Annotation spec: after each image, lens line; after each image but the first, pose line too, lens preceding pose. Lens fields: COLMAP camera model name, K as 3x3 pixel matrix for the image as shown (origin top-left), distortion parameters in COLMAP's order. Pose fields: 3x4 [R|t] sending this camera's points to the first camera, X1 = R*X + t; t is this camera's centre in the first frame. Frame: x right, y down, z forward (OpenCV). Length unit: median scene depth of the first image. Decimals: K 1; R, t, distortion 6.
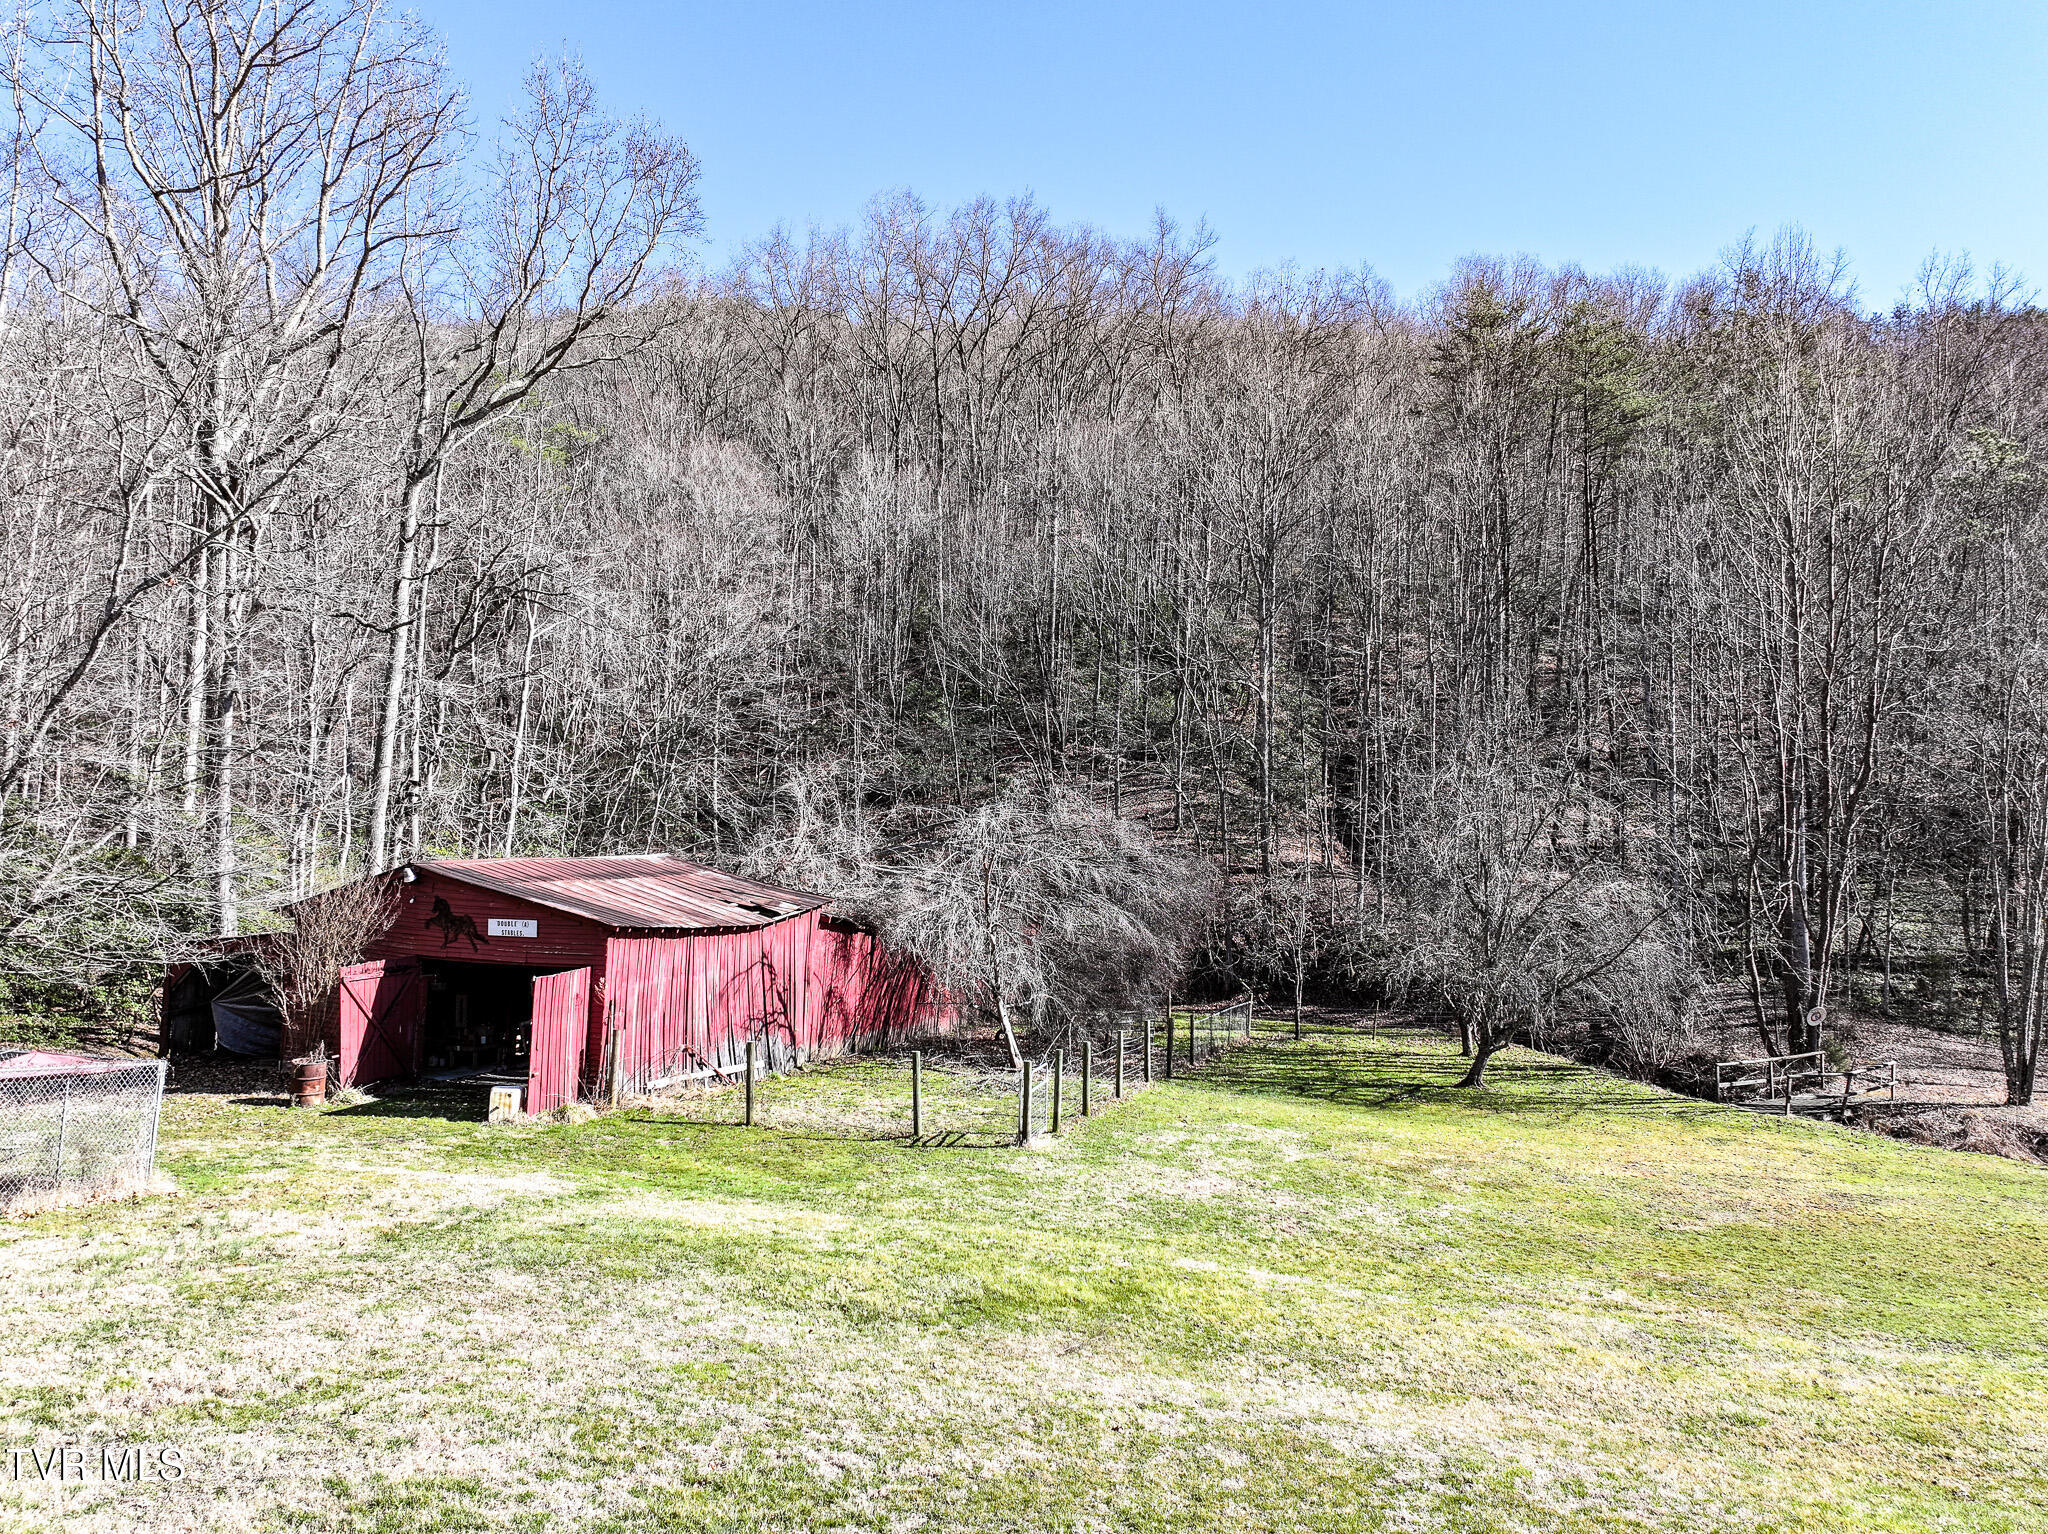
lens RADIAL K [[1435.7, 0, 1031.6], [0, 1435.7, 762.4], [0, 0, 1]] dist [-0.008019, 0.024377]
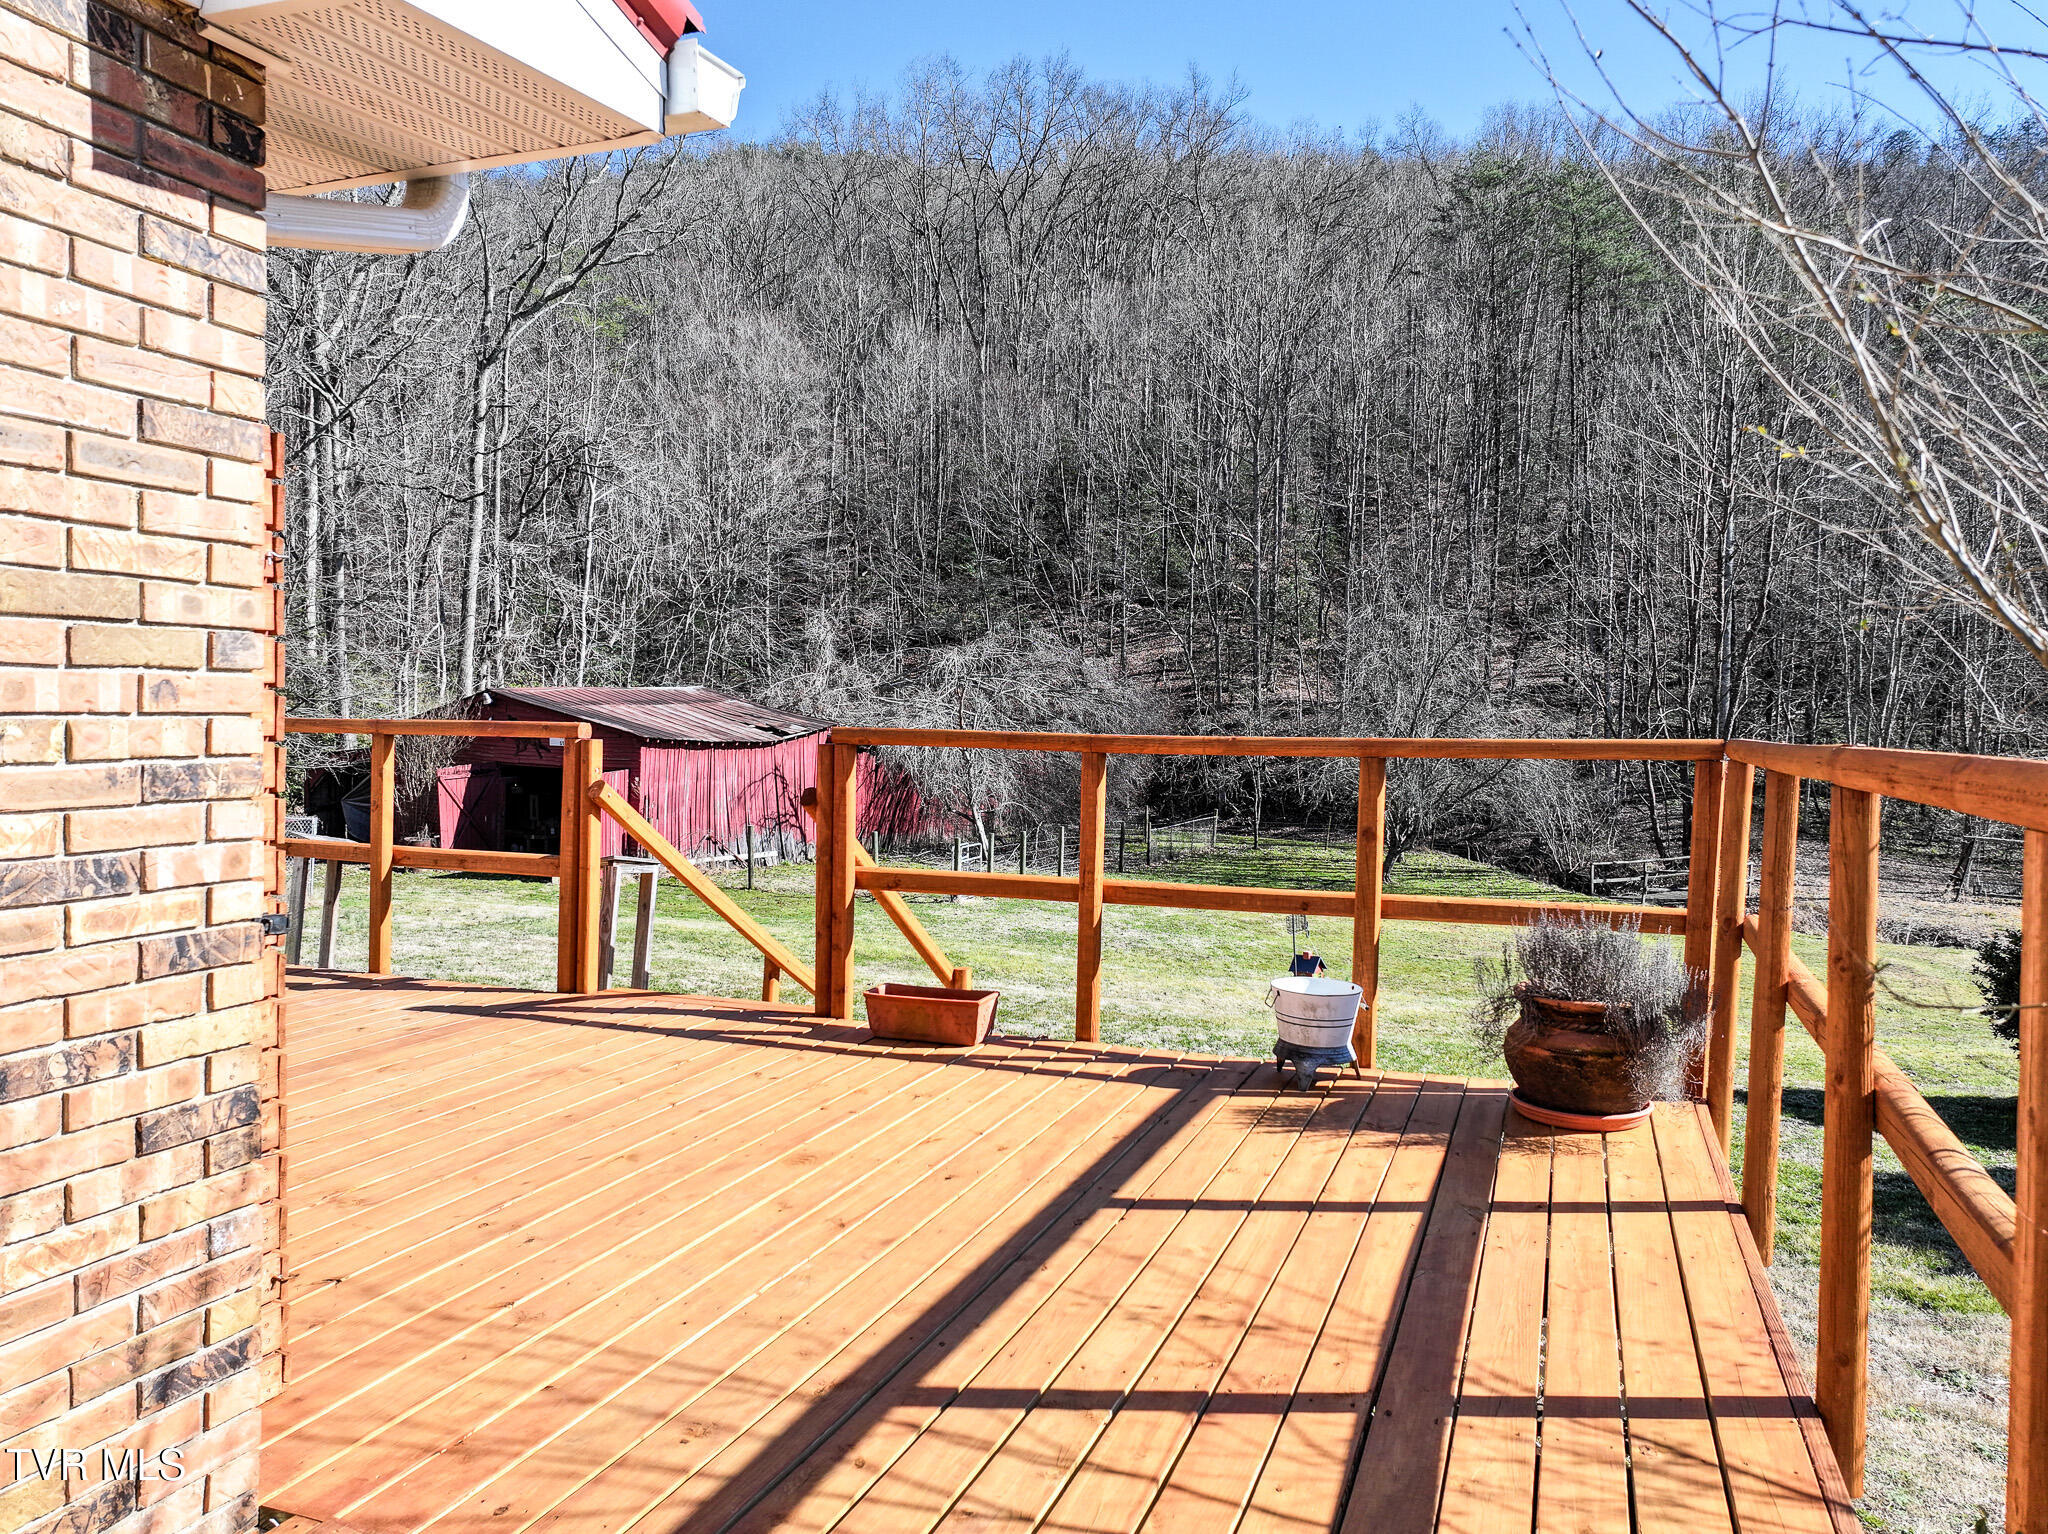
lens RADIAL K [[1437.4, 0, 1028.2], [0, 1437.4, 758.7], [0, 0, 1]] dist [0.003087, 0.010915]
pose [[0.998024, 0.000372, -0.062832, 0.092255], [0.005933, 0.994956, 0.100132, 0.005211], [0.062553, -0.100307, 0.992988, -0.177907]]
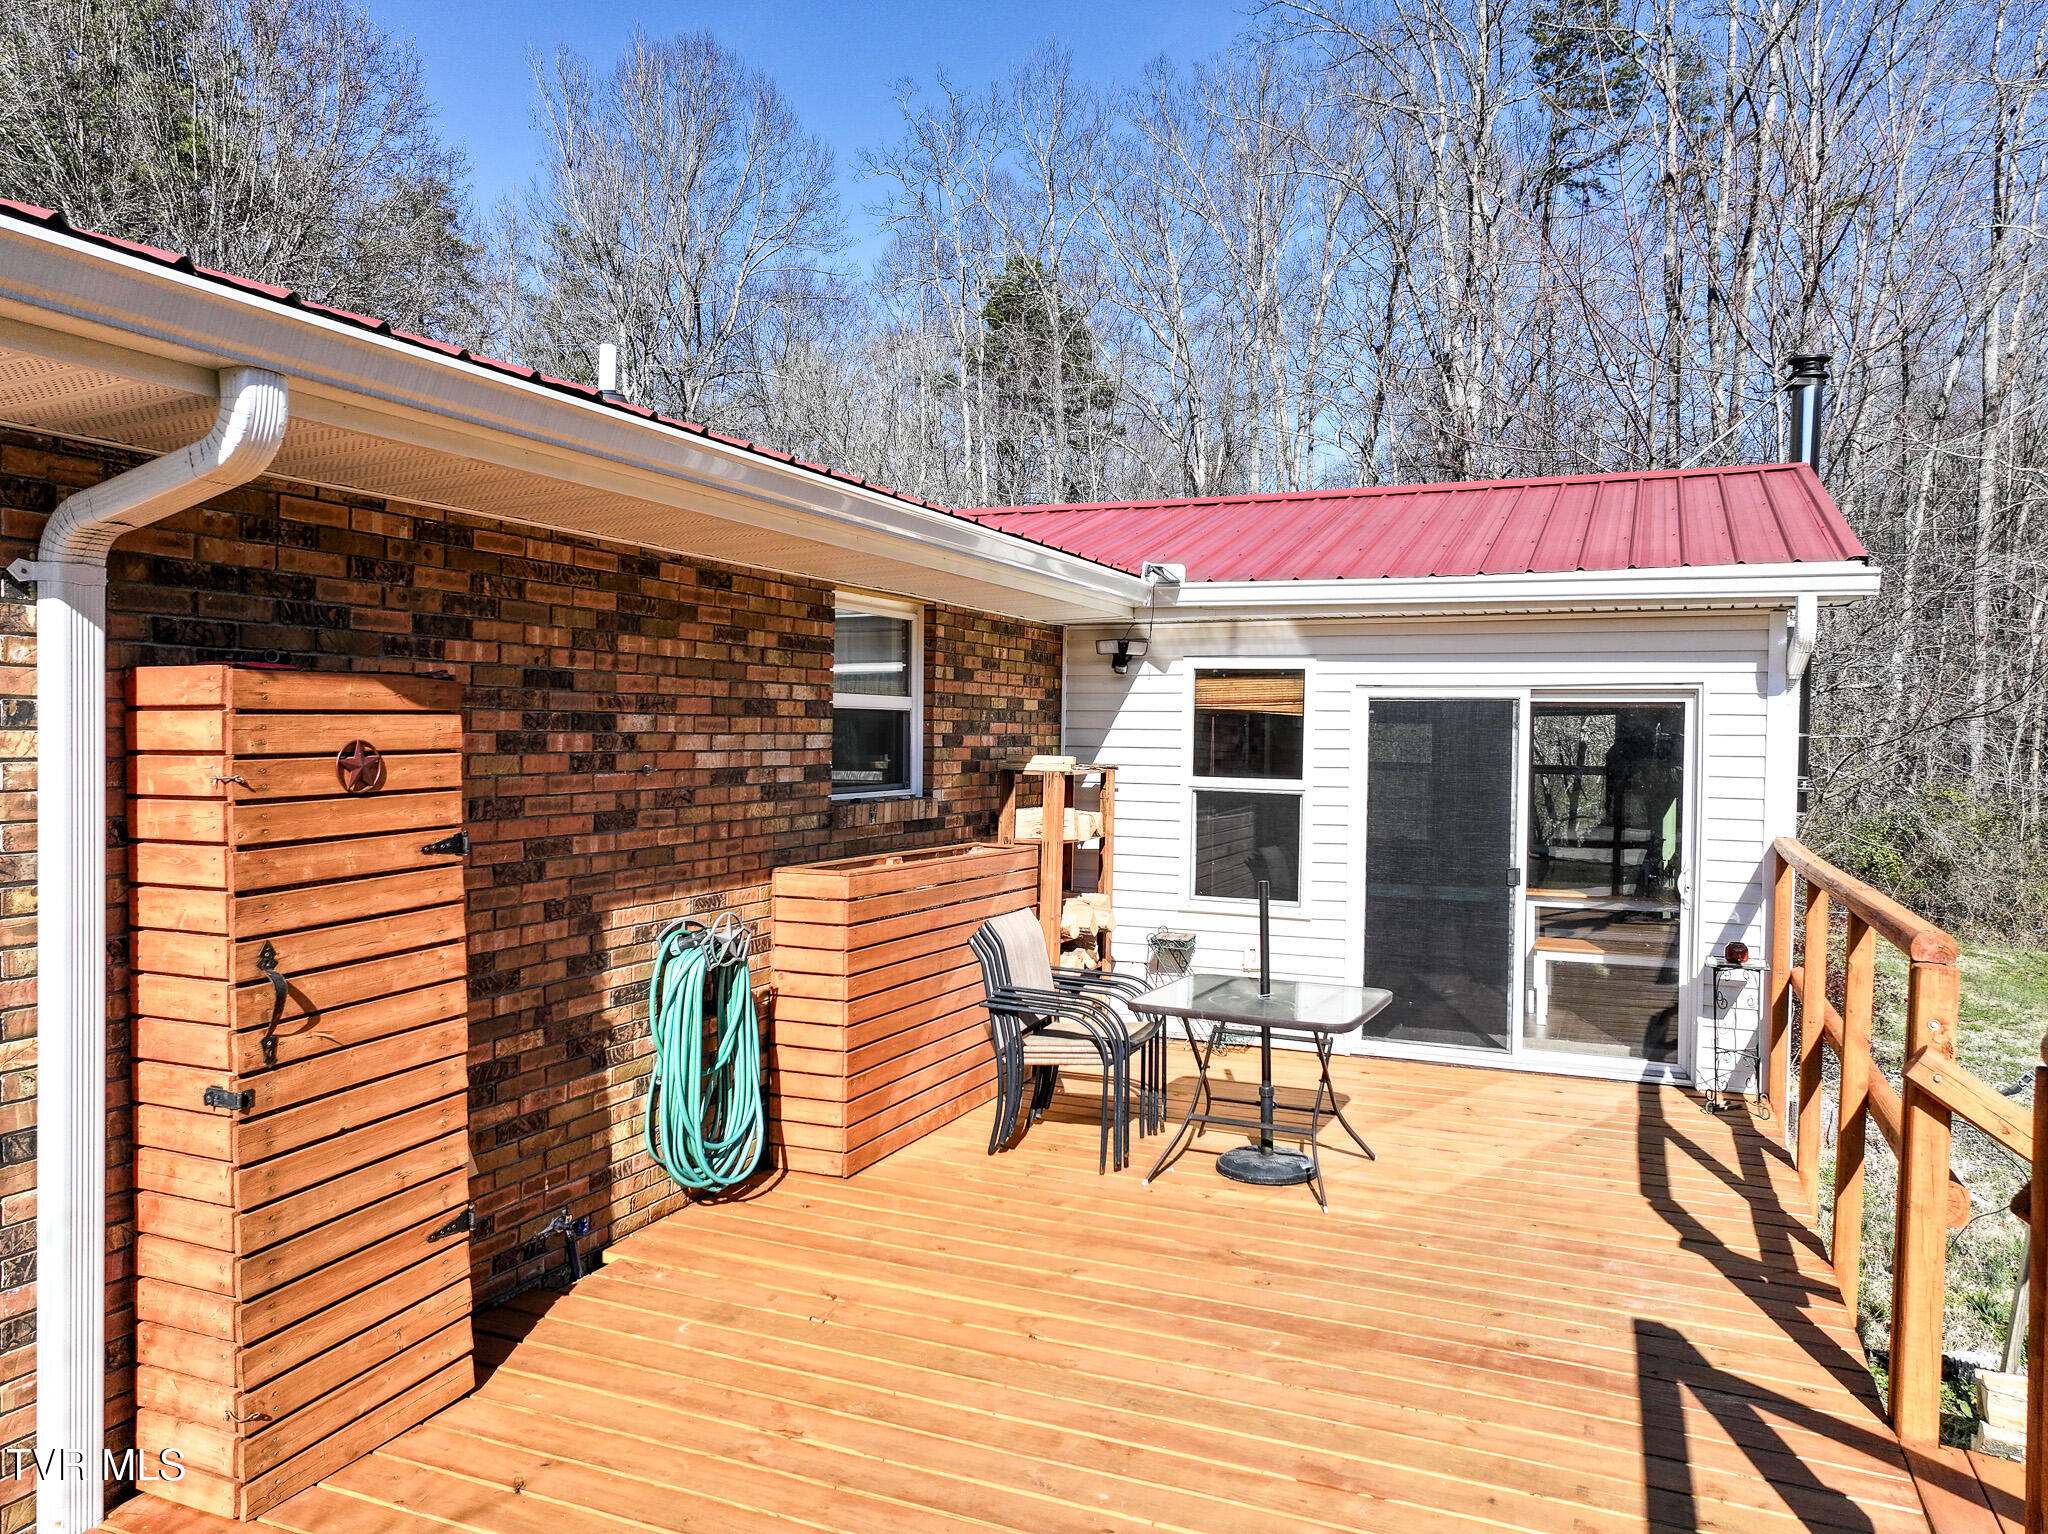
lens RADIAL K [[1435.7, 0, 1031.6], [0, 1435.7, 762.4], [0, 0, 1]] dist [-0.008019, 0.024377]
pose [[-0.099322, 0.004591, -0.995045, 0.126399], [0.053906, 0.998546, -0.000773, 0.003705], [0.993594, -0.053715, -0.099425, -0.057453]]
